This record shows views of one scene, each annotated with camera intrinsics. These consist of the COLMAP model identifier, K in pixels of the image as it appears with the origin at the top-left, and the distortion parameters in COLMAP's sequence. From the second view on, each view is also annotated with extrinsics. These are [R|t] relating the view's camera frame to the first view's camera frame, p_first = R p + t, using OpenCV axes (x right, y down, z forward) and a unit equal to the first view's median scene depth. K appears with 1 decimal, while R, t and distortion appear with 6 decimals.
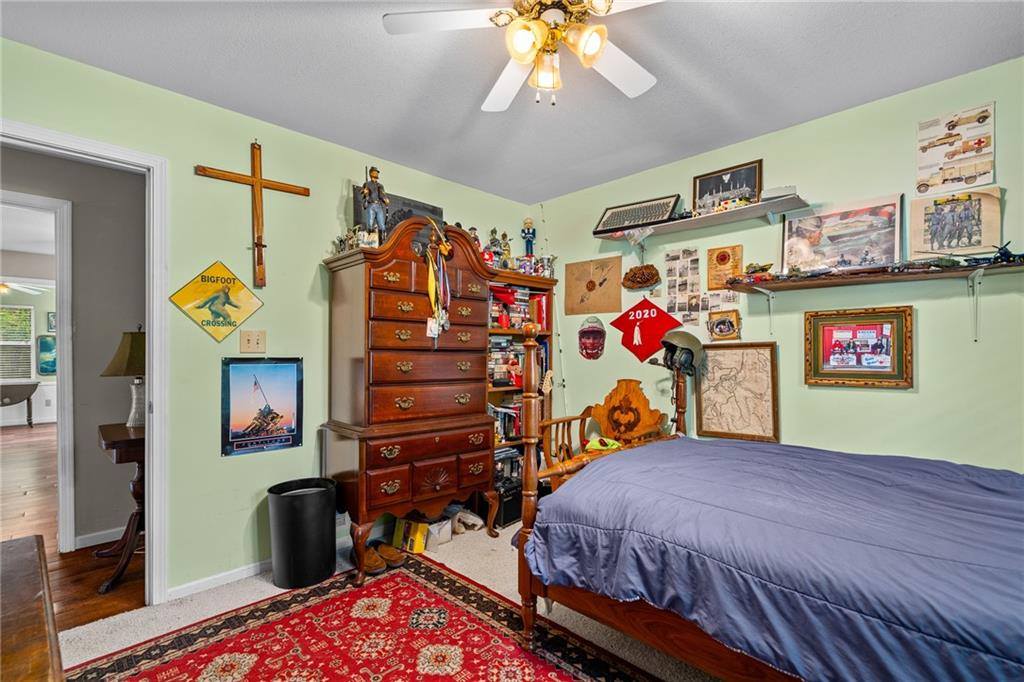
lens RADIAL K [[473.6, 0, 512.6], [0, 473.6, 353.7], [0, 0, 1]] dist [0.003503, 0.000868]
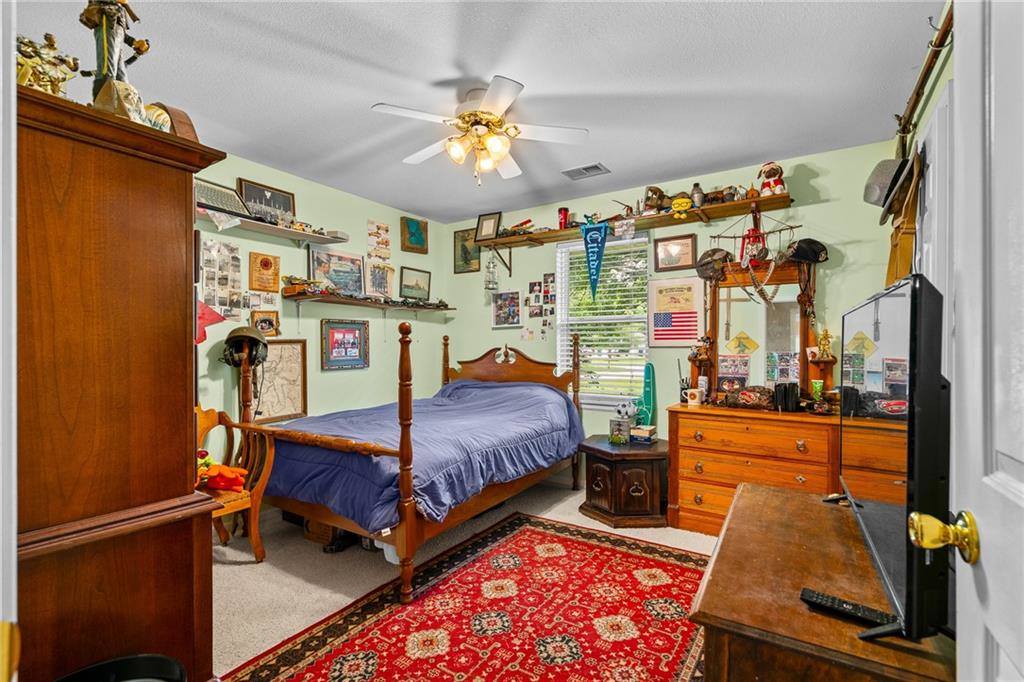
lens RADIAL K [[464.3, 0, 507.5], [0, 464.3, 346.1], [0, 0, 1]] dist [-0.003476, 0.002072]
pose [[-0.203743, -0.000703, 0.979024, -0.846494], [0.002845, 0.999995, 0.001311, -0.006380], [-0.979020, 0.003053, -0.203740, 0.739613]]
